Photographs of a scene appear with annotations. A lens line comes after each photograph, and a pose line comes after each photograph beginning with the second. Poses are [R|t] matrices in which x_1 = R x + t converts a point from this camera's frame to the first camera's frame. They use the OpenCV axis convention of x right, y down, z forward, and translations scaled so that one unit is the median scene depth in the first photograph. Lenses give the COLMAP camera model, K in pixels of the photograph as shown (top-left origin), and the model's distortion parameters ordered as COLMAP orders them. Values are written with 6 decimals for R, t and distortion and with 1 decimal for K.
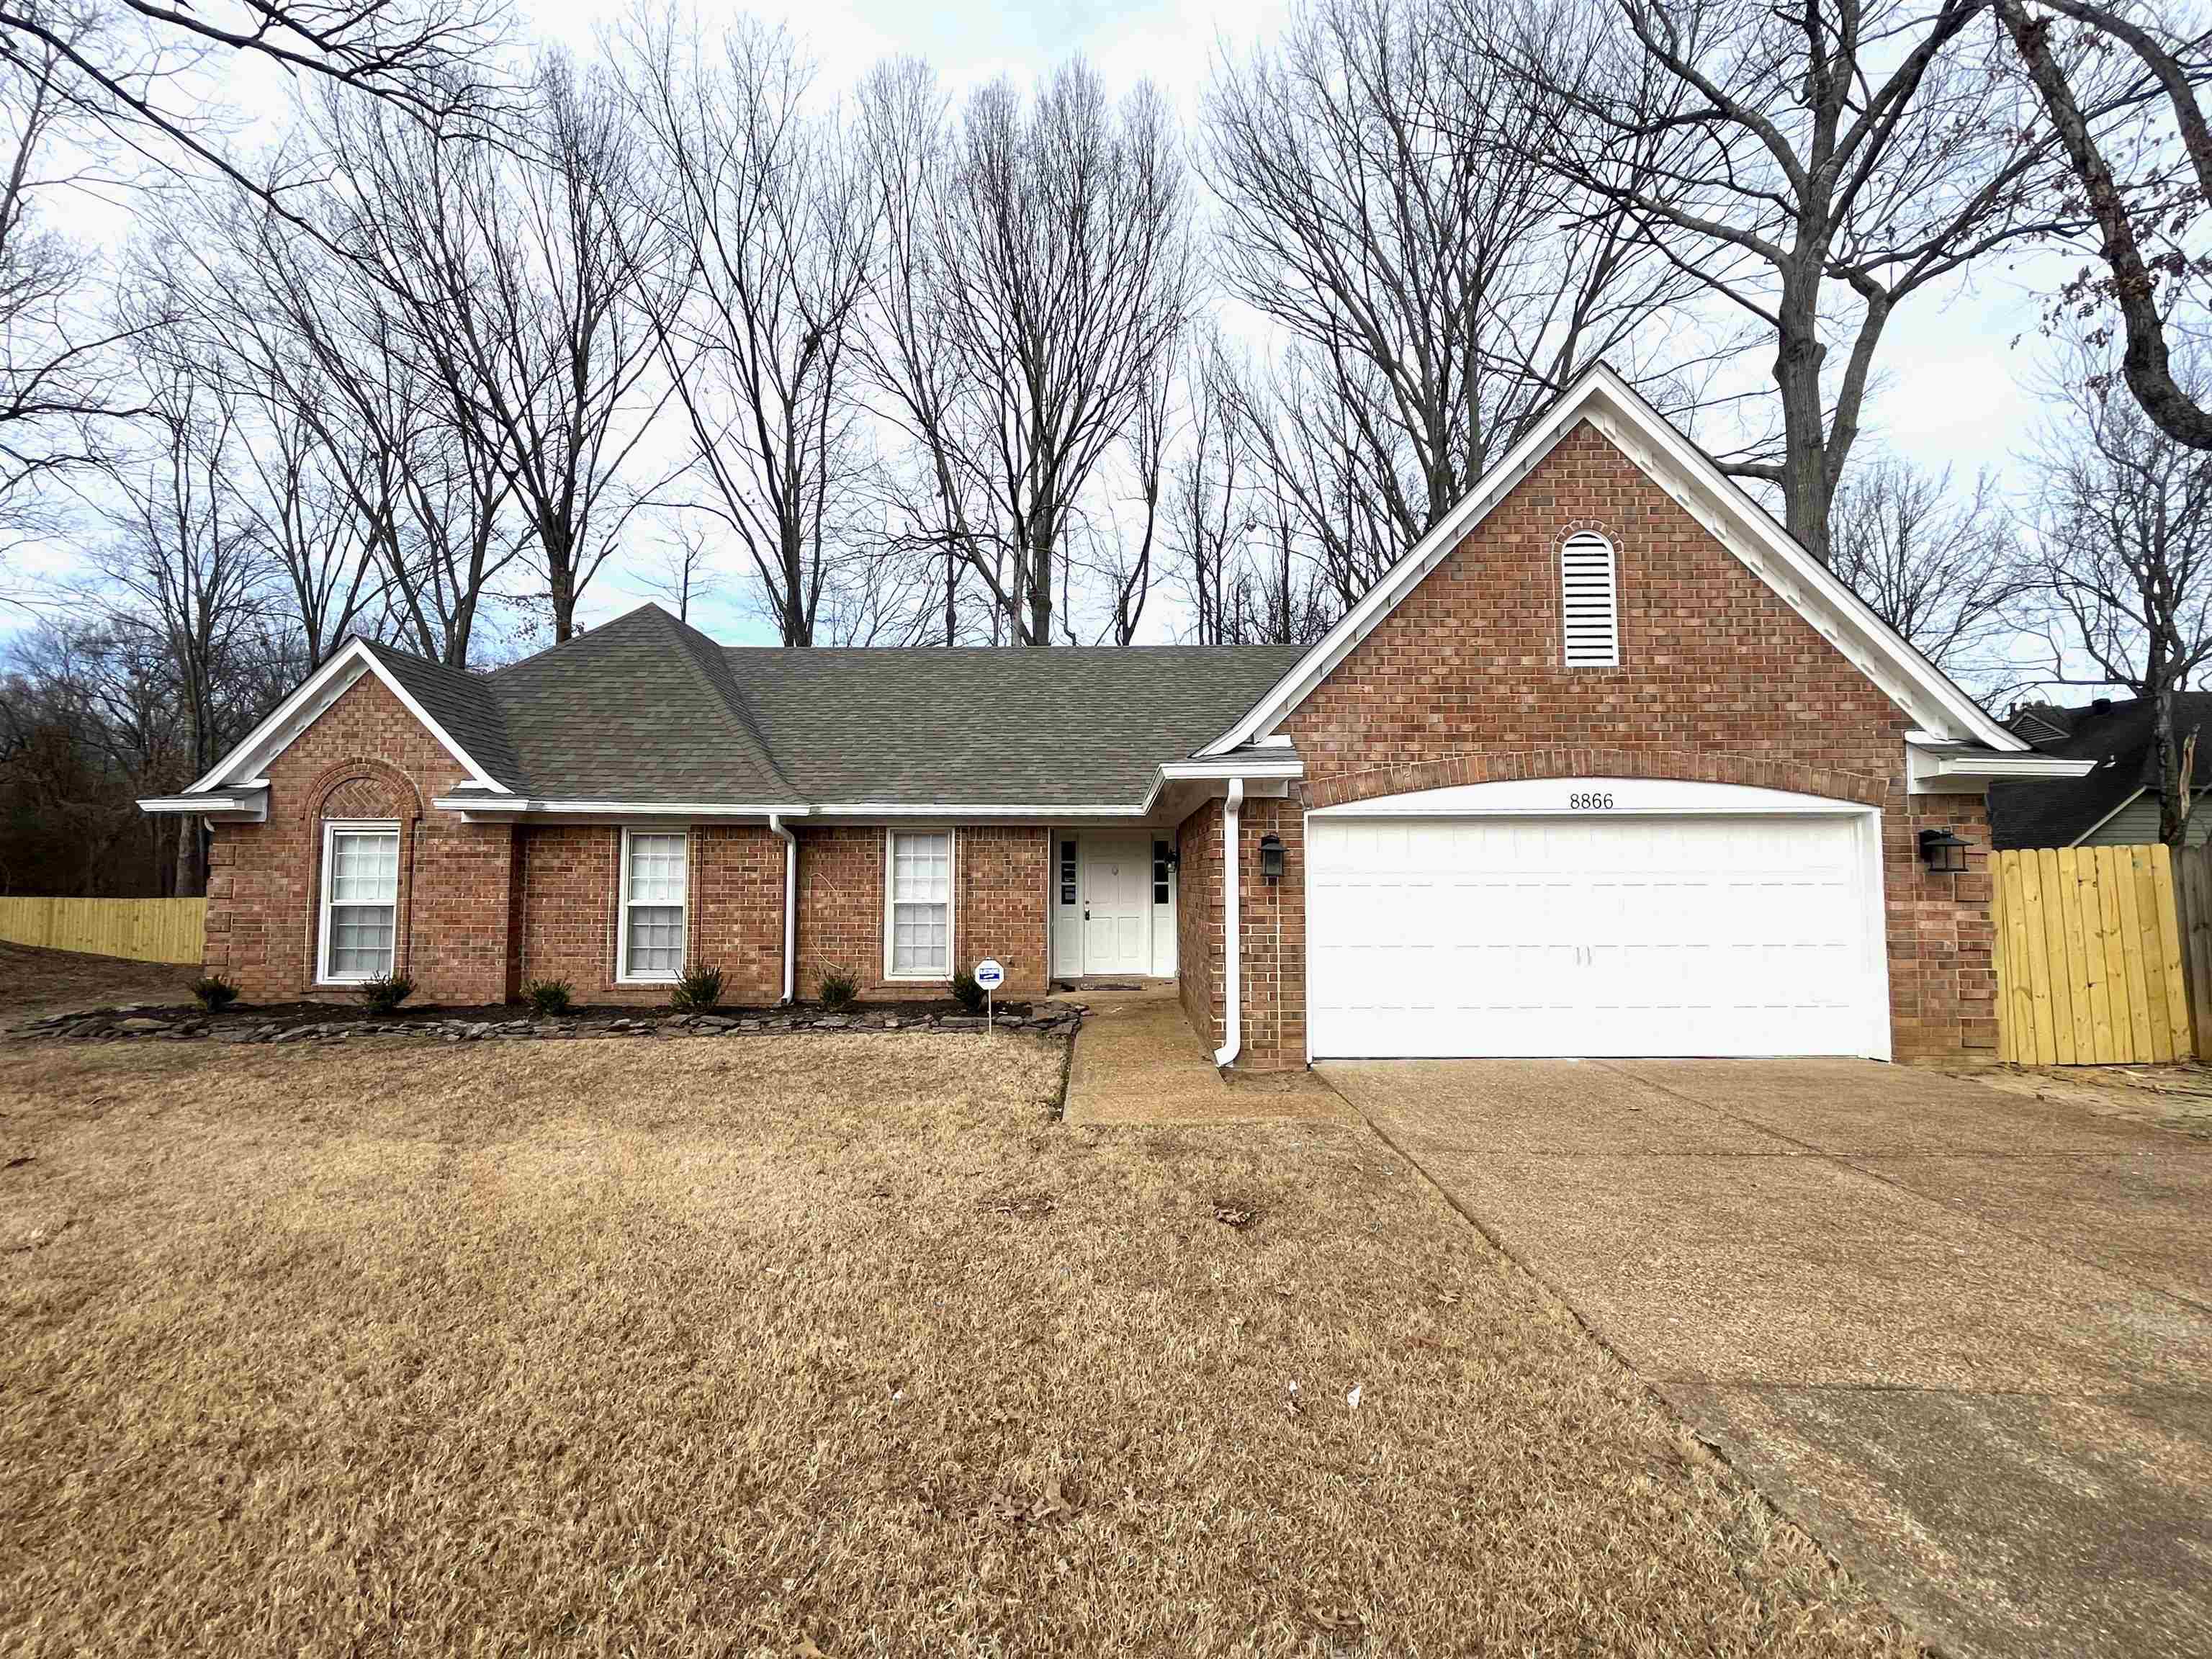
lens RADIAL K [[917.2, 0, 1106.0], [0, 917.2, 829.5], [0, 0, 1]] dist [0.000140, 0.000579]
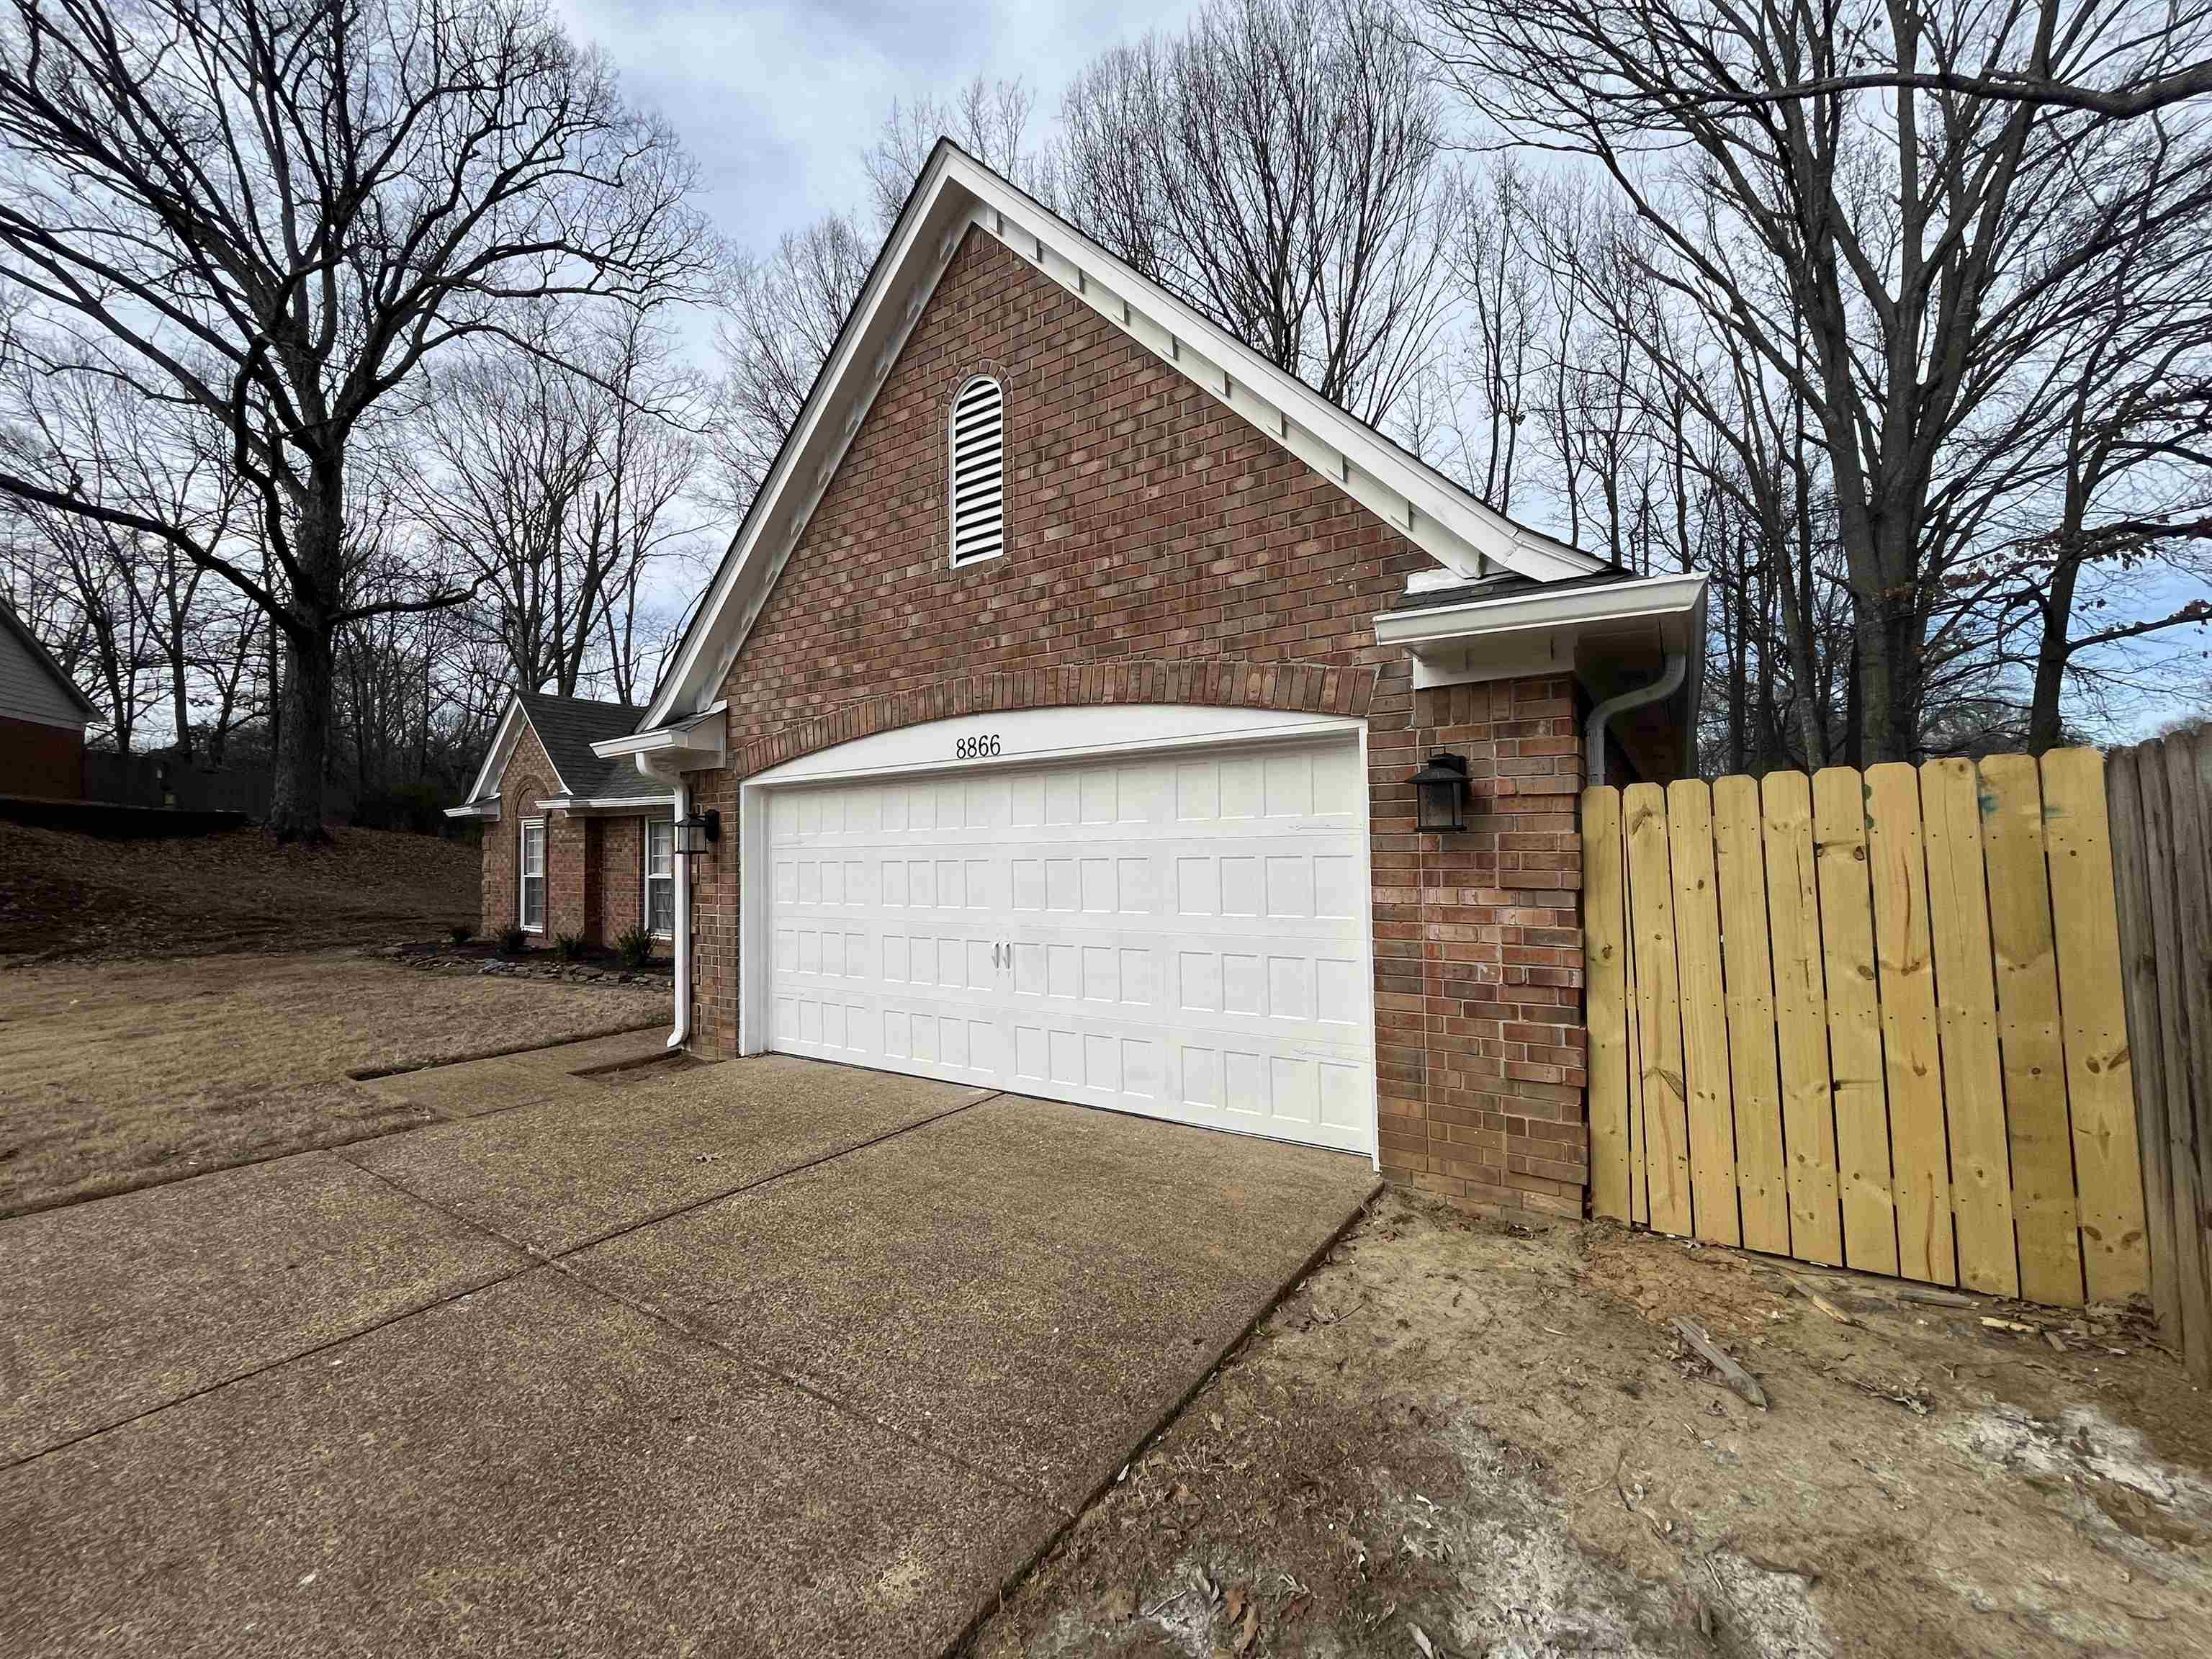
lens RADIAL K [[917.2, 0, 1106.0], [0, 917.2, 829.5], [0, 0, 1]] dist [0.000140, 0.000579]
pose [[0.821919, -0.022665, -0.569153, 1.031338], [0.038250, 0.999149, 0.015449, 0.028212], [0.568319, -0.034468, 0.822086, 0.449244]]
